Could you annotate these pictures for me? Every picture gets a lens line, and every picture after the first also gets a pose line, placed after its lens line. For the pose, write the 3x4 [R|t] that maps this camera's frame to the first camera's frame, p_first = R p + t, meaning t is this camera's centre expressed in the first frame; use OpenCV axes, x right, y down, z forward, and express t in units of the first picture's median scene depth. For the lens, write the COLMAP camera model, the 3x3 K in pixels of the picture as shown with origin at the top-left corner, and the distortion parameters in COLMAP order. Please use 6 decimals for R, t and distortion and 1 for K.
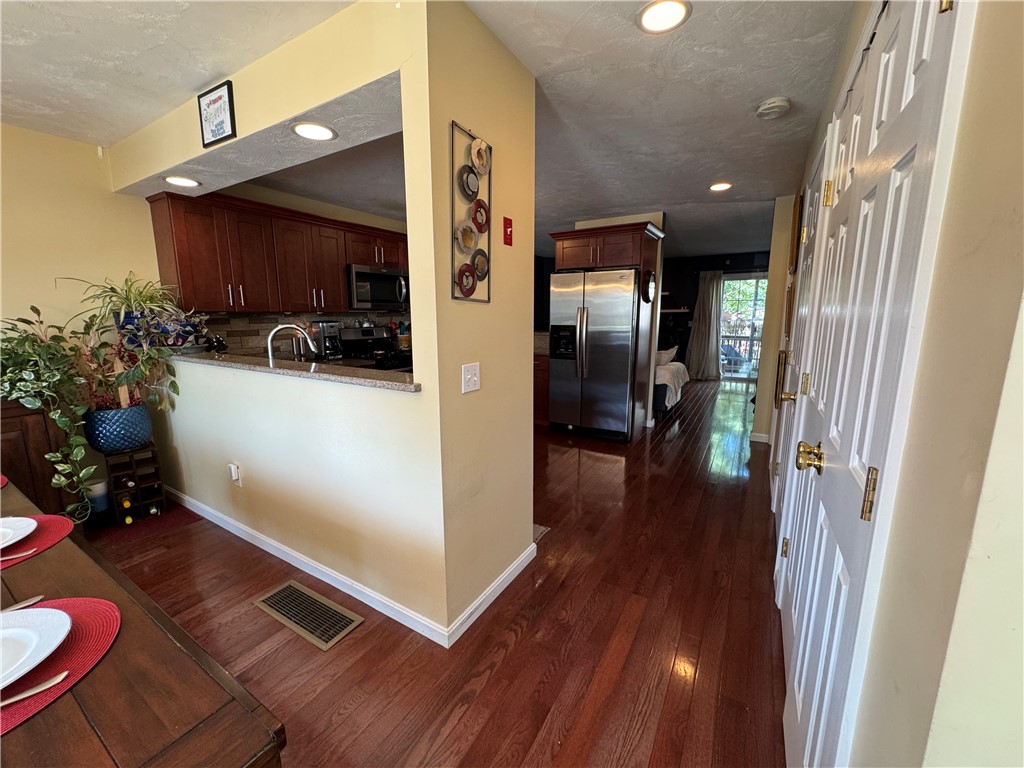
lens RADIAL K [[409.6, 0, 507.1], [0, 409.6, 387.4], [0, 0, 1]] dist [0.001403, -0.000018]
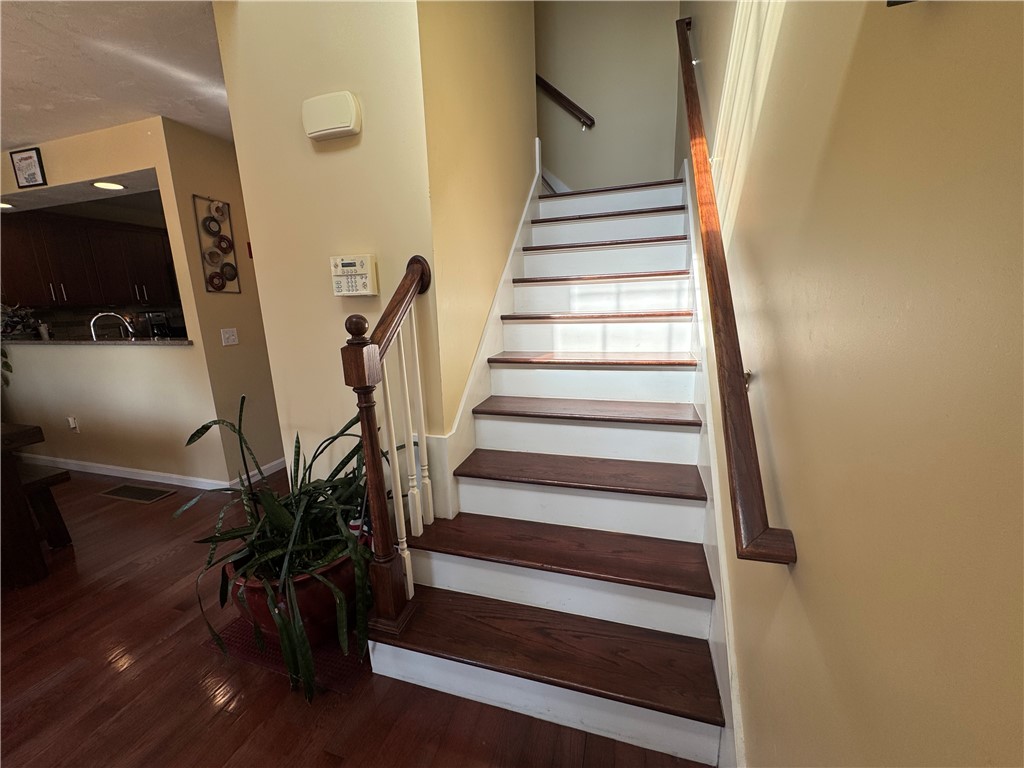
lens RADIAL K [[409.6, 0, 506.5], [0, 409.6, 386.9], [0, 0, 1]] dist [0.001403, -0.000018]
pose [[0.969547, -0.079656, 0.231590, 0.451437], [0.073100, 0.996647, 0.036769, 0.149750], [-0.233743, -0.018720, 0.972118, -0.695092]]
